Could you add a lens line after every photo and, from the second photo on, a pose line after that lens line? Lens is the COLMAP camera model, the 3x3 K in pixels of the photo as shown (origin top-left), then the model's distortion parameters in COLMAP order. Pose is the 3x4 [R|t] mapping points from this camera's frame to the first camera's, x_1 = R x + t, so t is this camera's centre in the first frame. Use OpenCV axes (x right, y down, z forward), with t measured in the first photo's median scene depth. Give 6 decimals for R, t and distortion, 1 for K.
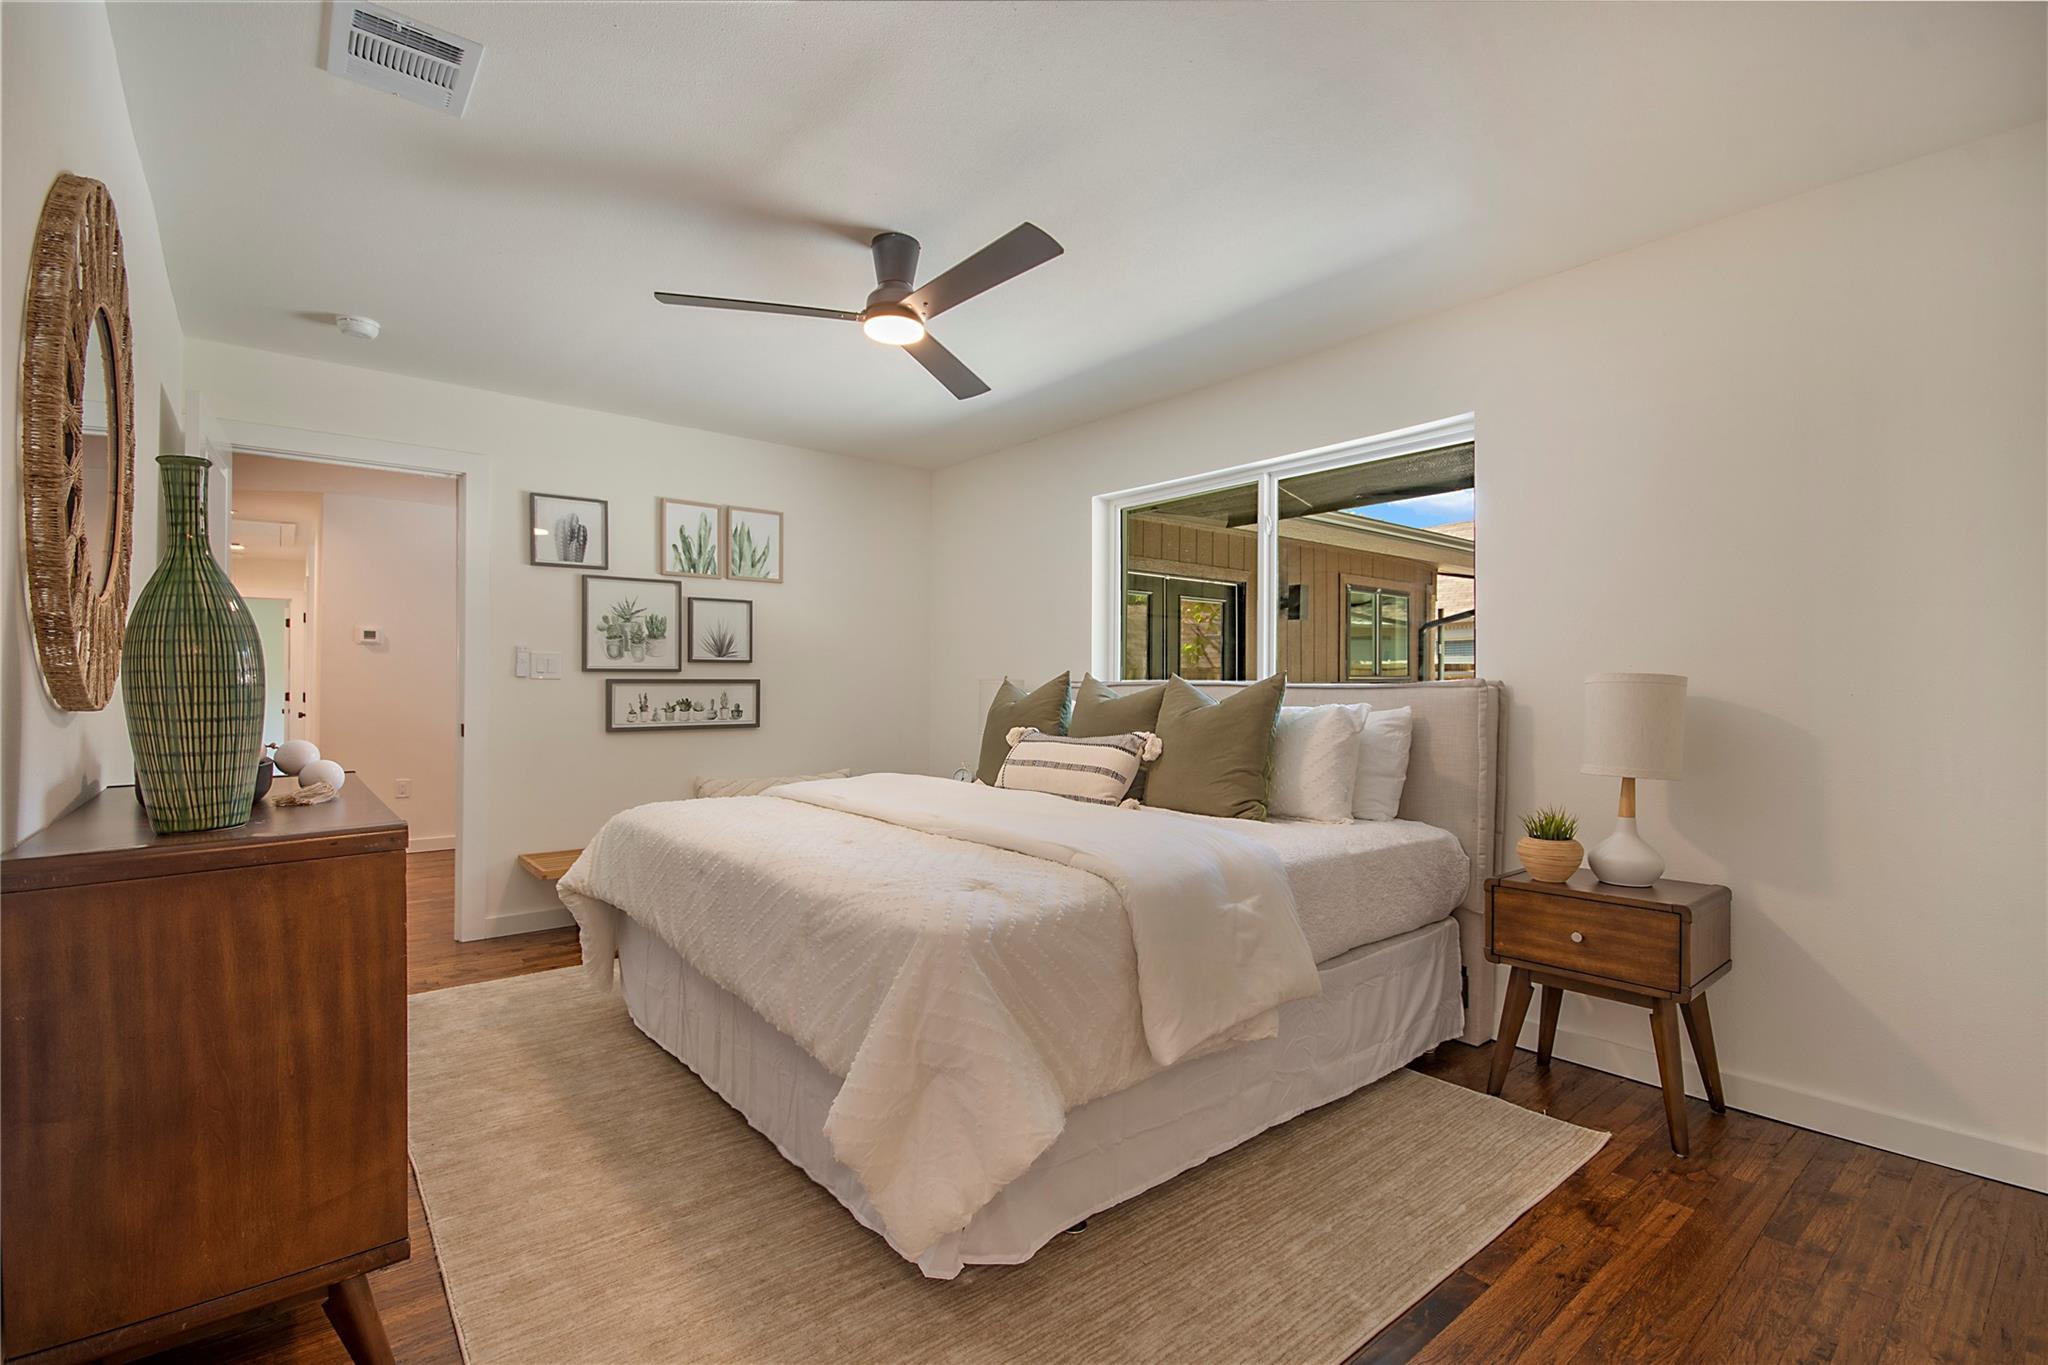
lens RADIAL K [[919.9, 0, 1012.9], [0, 919.9, 693.1], [0, 0, 1]] dist [0.000642, 0.000175]
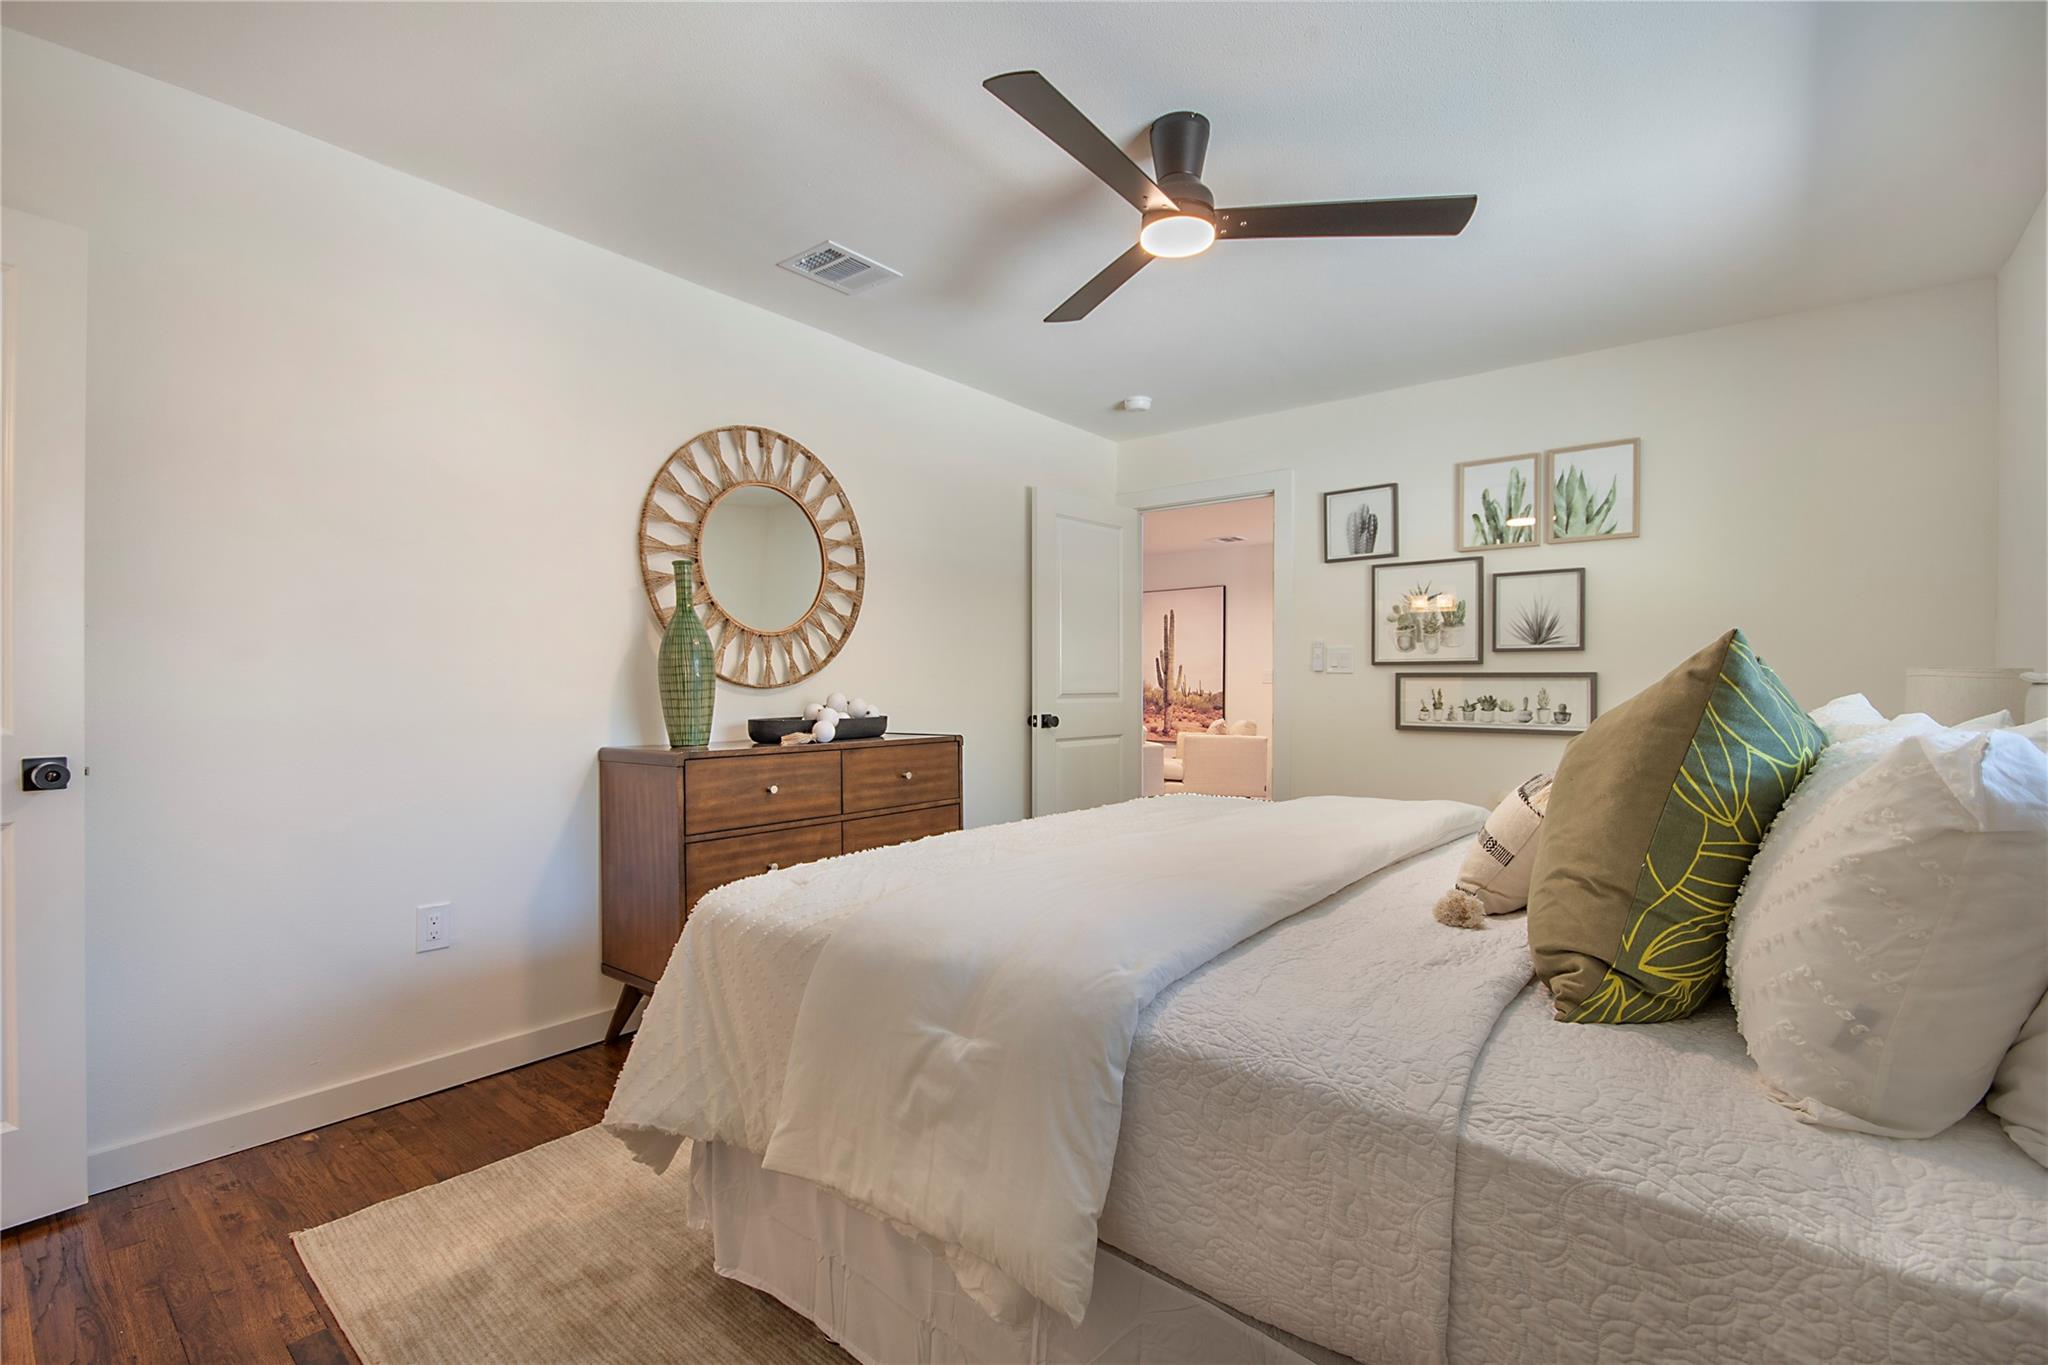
lens RADIAL K [[903.7, 0, 1012.9], [0, 903.7, 686.5], [0, 0, 1]] dist [-0.000186, -0.000751]
pose [[0.180318, 0.005944, -0.983590, 0.379096], [-0.016012, 0.999867, 0.003107, 0.002001], [0.983478, 0.015189, 0.180389, 0.431667]]
